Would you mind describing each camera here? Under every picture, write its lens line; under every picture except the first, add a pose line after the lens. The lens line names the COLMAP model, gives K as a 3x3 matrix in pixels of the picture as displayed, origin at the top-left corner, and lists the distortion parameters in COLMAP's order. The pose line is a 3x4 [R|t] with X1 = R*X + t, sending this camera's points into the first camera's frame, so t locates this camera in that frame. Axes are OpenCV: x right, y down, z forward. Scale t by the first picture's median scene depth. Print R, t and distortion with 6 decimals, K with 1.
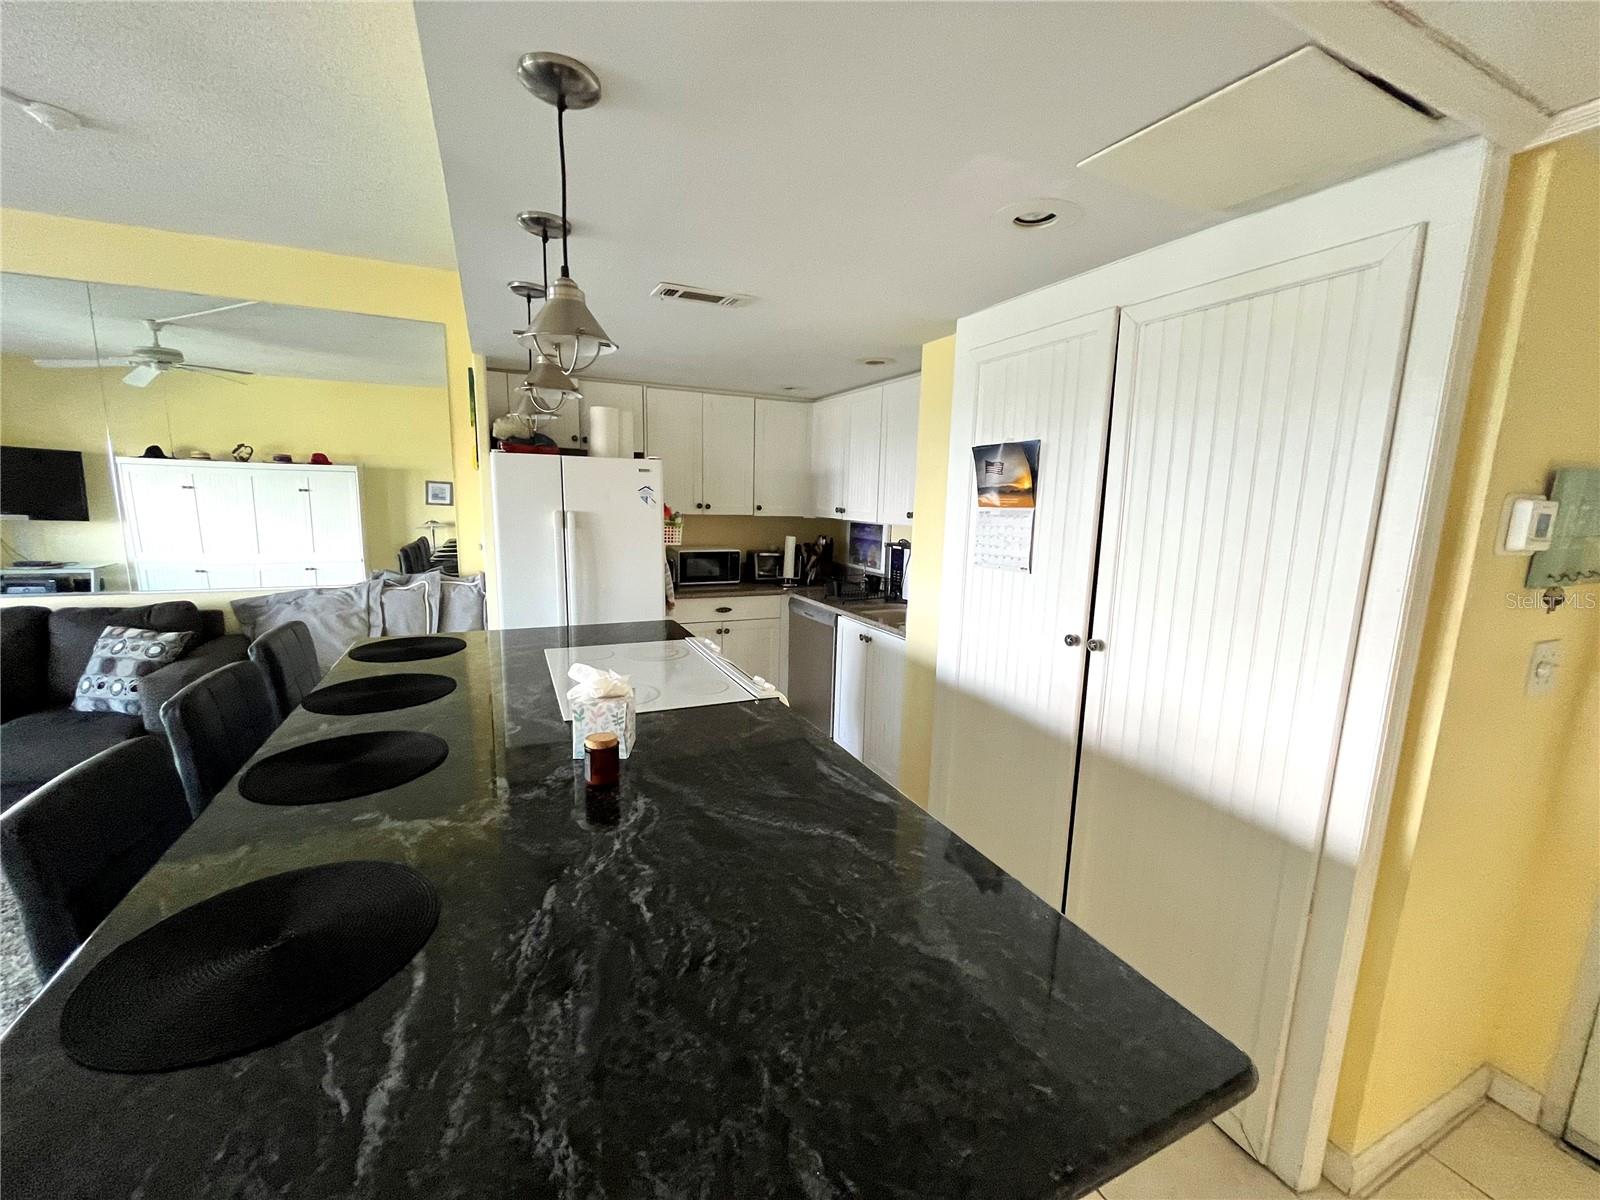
lens RADIAL K [[645.1, 0, 796.6], [0, 645.1, 602.0], [0, 0, 1]] dist [0.000706, -0.001344]
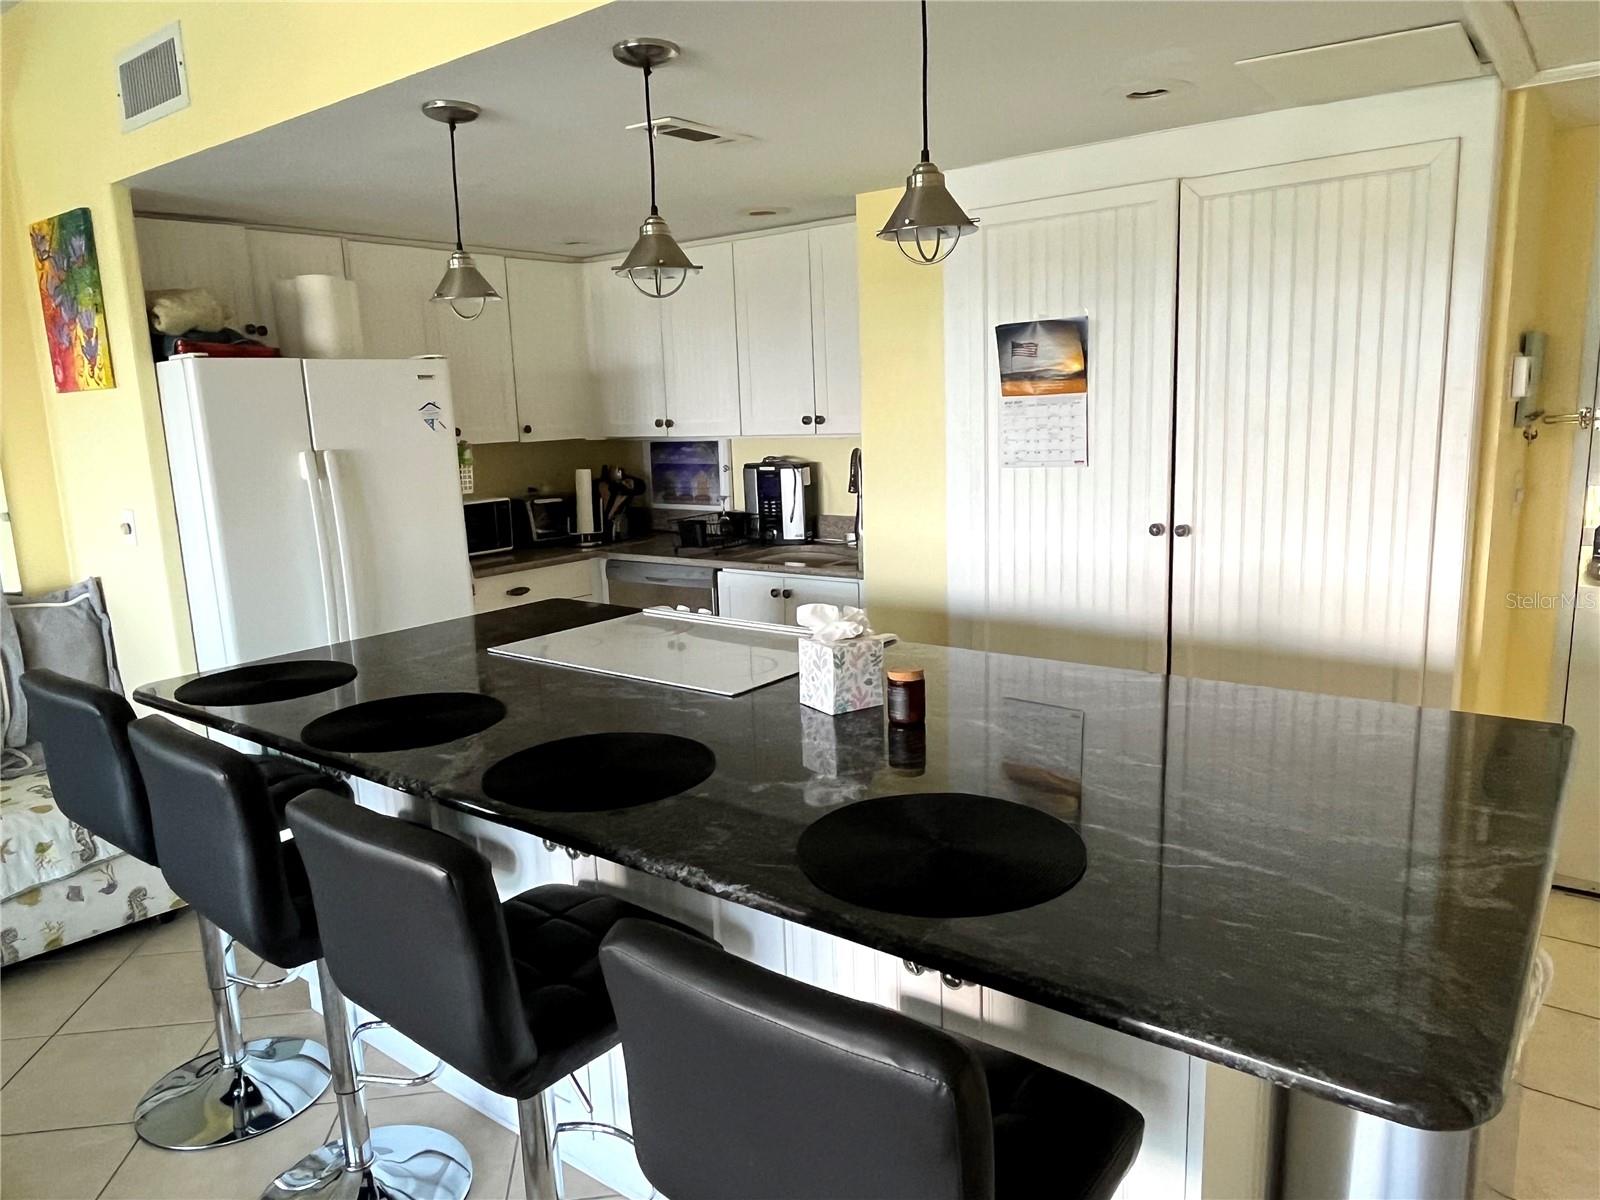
lens RADIAL K [[1094.6, 0, 790.5], [0, 1094.6, 607.4], [0, 0, 1]] dist [-0.003158, -0.000969]
pose [[0.887154, -0.141721, 0.439174, -0.392643], [0.133217, 0.989809, 0.050307, 0.010341], [-0.441828, 0.013875, 0.896993, -0.099004]]
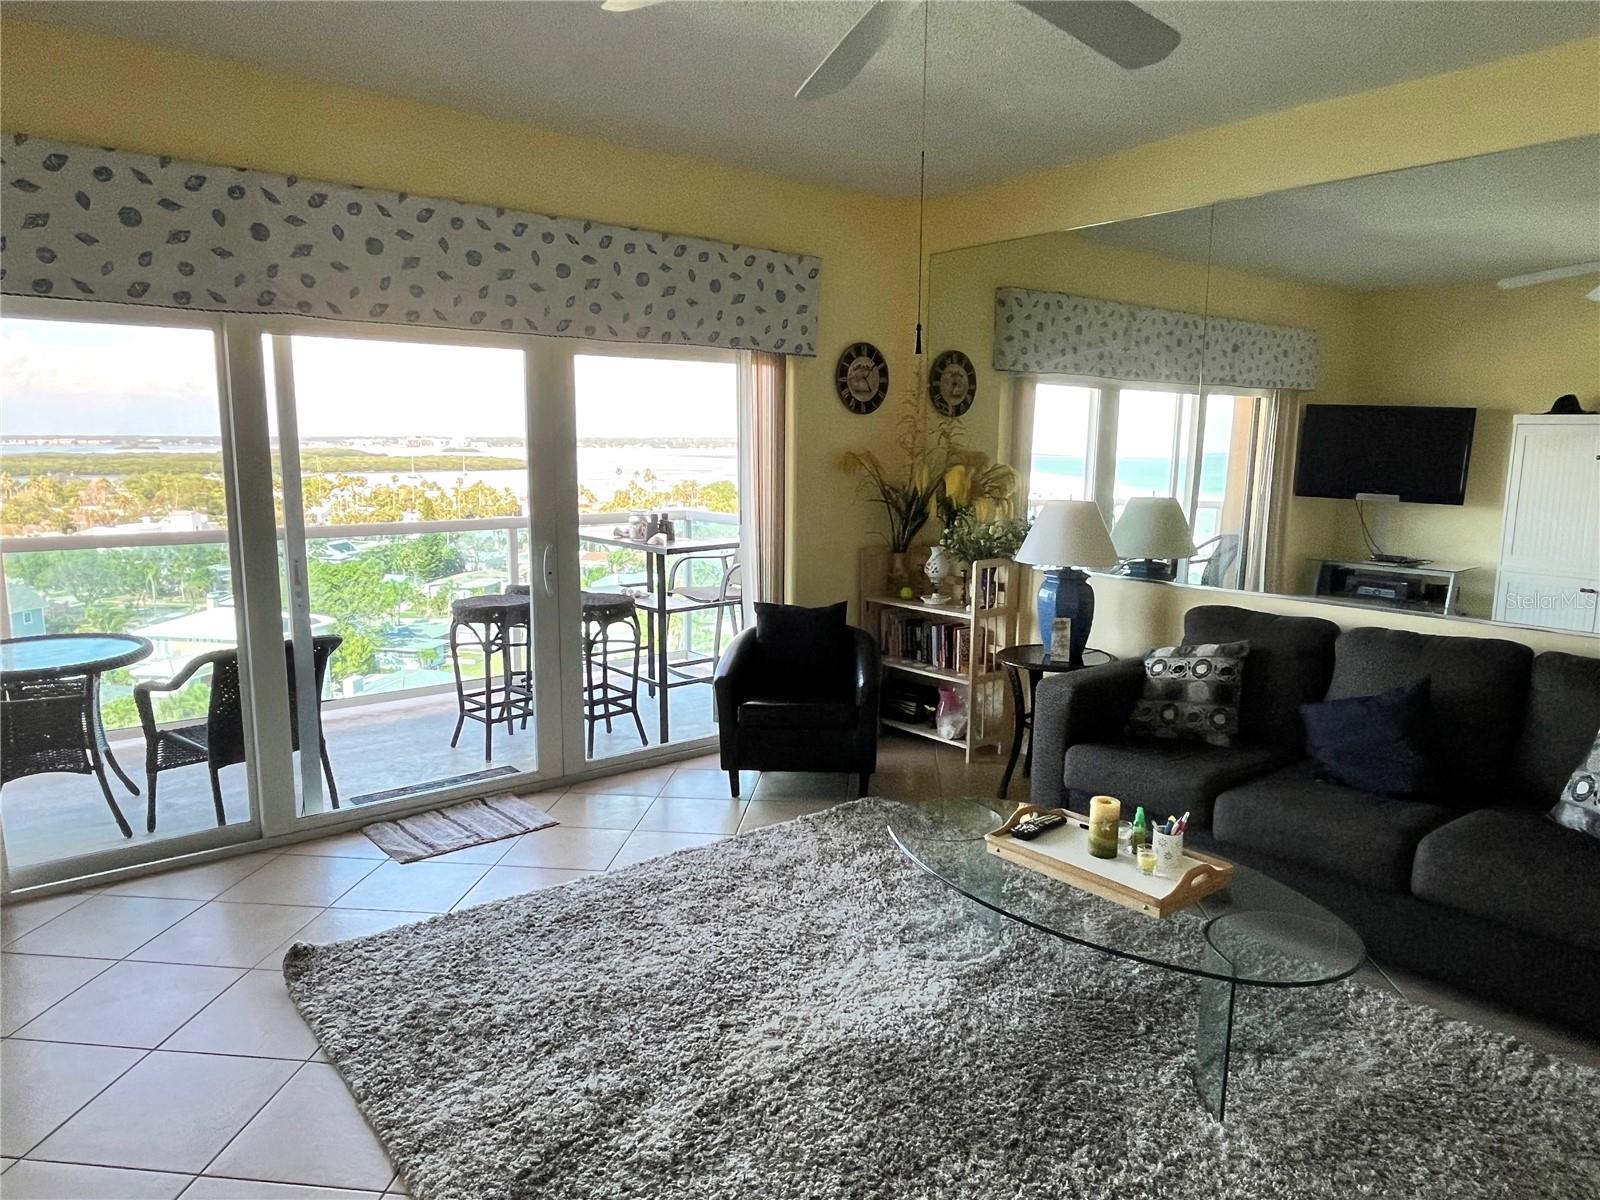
lens RADIAL K [[1045.3, 0, 781.7], [0, 1045.3, 604.9], [0, 0, 1]] dist [-0.008675, -0.000439]
pose [[0.244867, 0.126856, -0.961222, -0.297479], [-0.156029, 0.983638, 0.090066, -0.008971], [0.956920, 0.127925, 0.260654, -0.004351]]
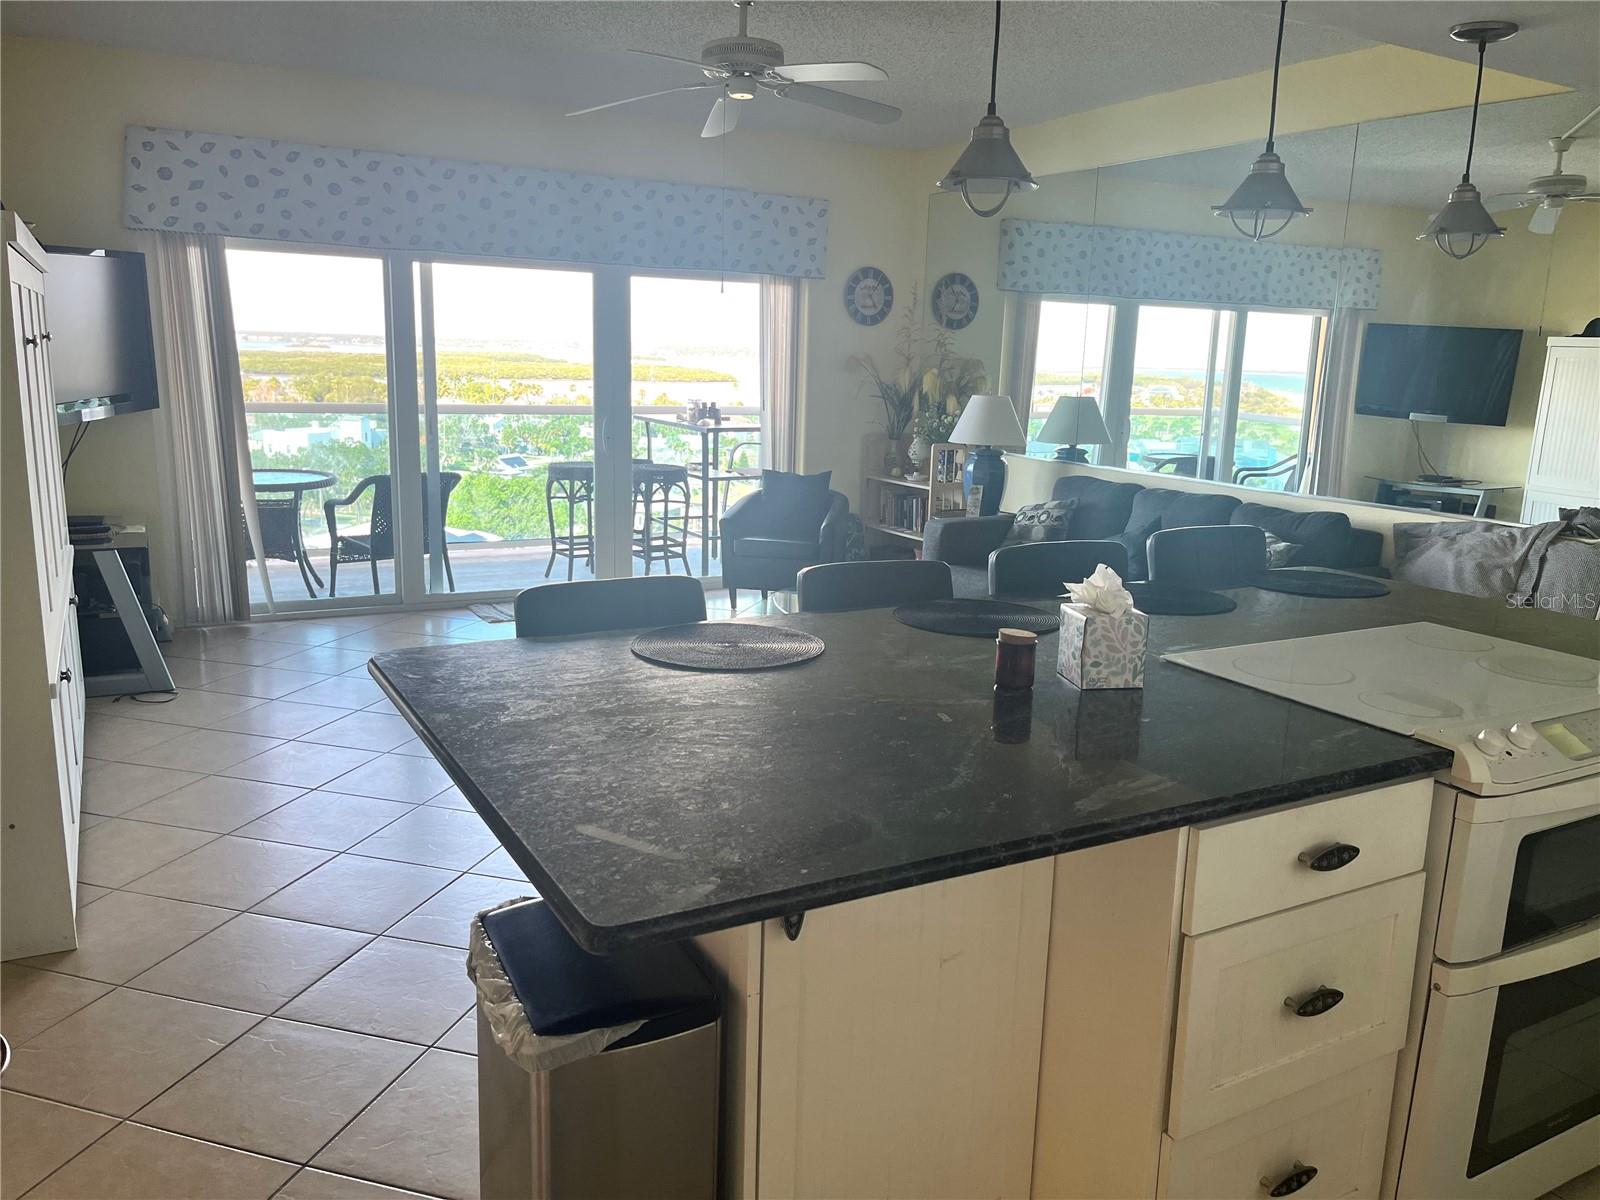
lens RADIAL K [[1219.4, 0, 796.4], [0, 1219.4, 603.5], [0, 0, 1]] dist [0.031925, -0.044947]
pose [[0.071059, 0.179856, -0.981123, 0.453124], [-0.187739, 0.968442, 0.163934, -0.013952], [0.979645, 0.172547, 0.102583, 0.193800]]
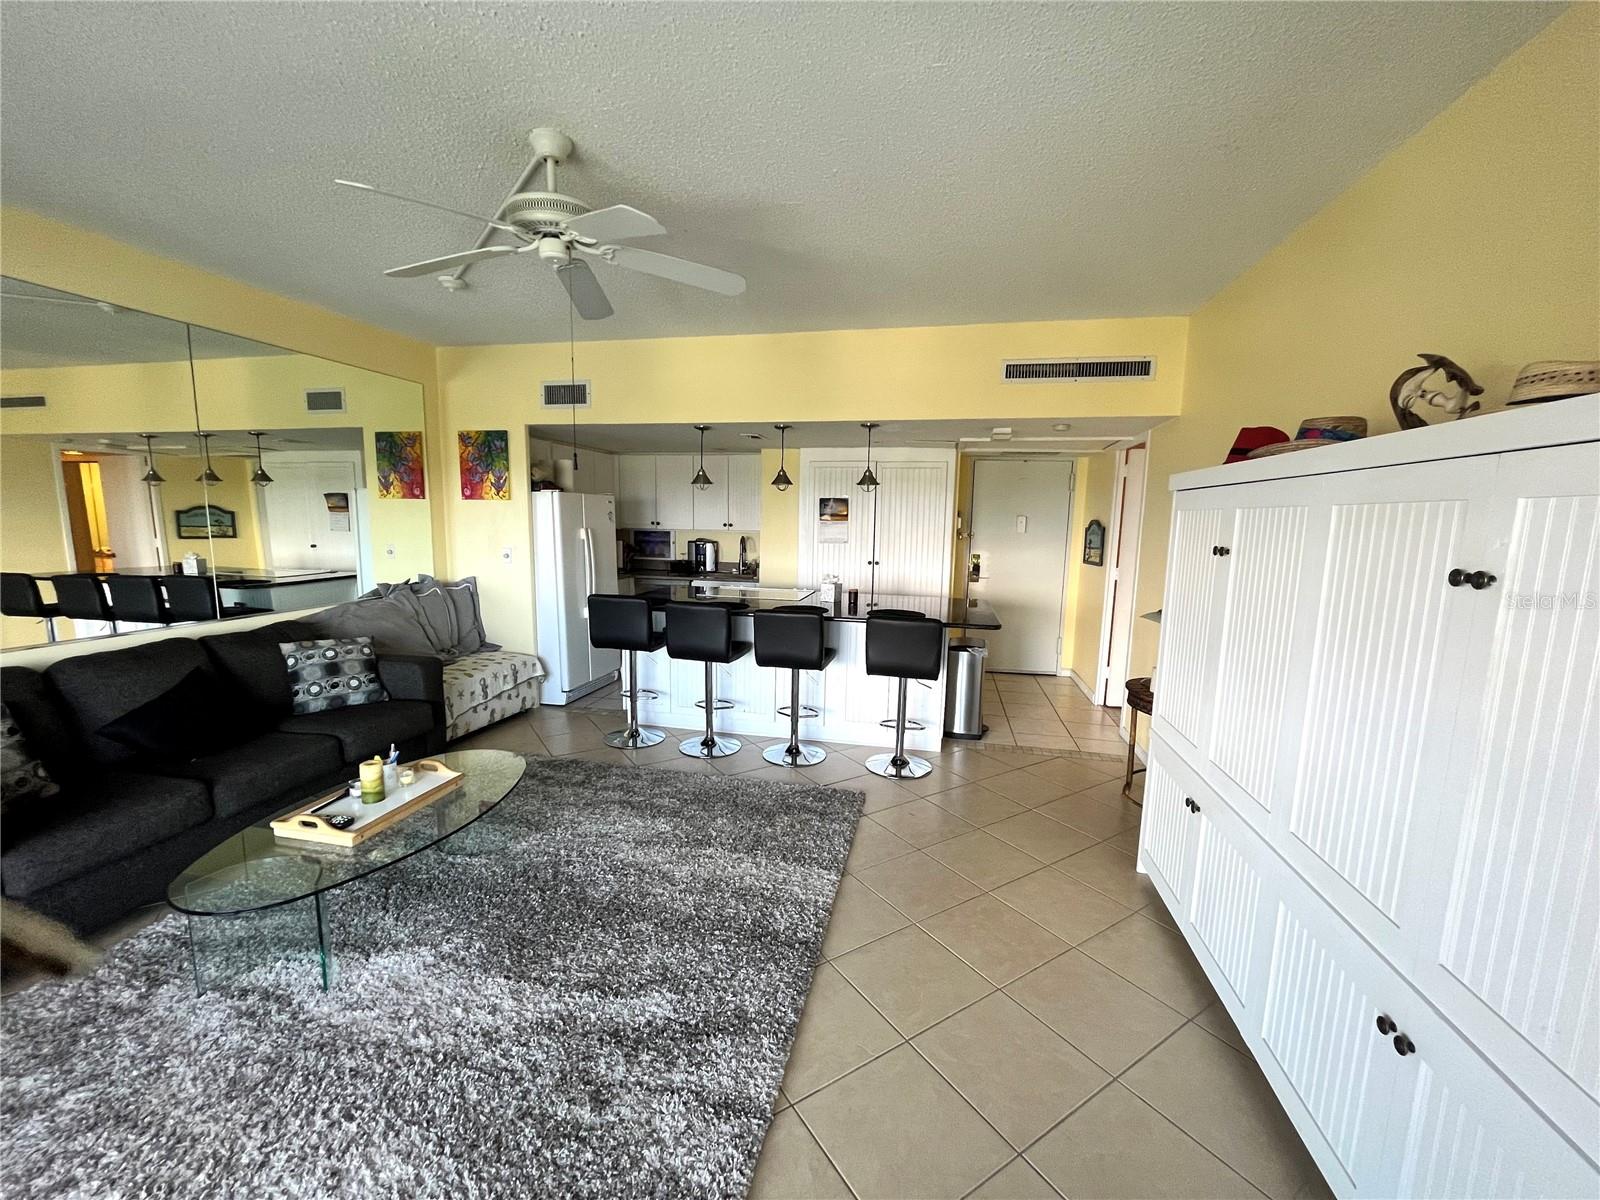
lens RADIAL K [[645.1, 0, 794.6], [0, 645.1, 604.7], [0, 0, 1]] dist [0.000706, -0.001344]
pose [[0.605756, -0.123452, 0.786015, -1.183292], [0.127222, 0.990208, 0.057476, 0.017350], [-0.785413, 0.065182, 0.615530, -0.328392]]
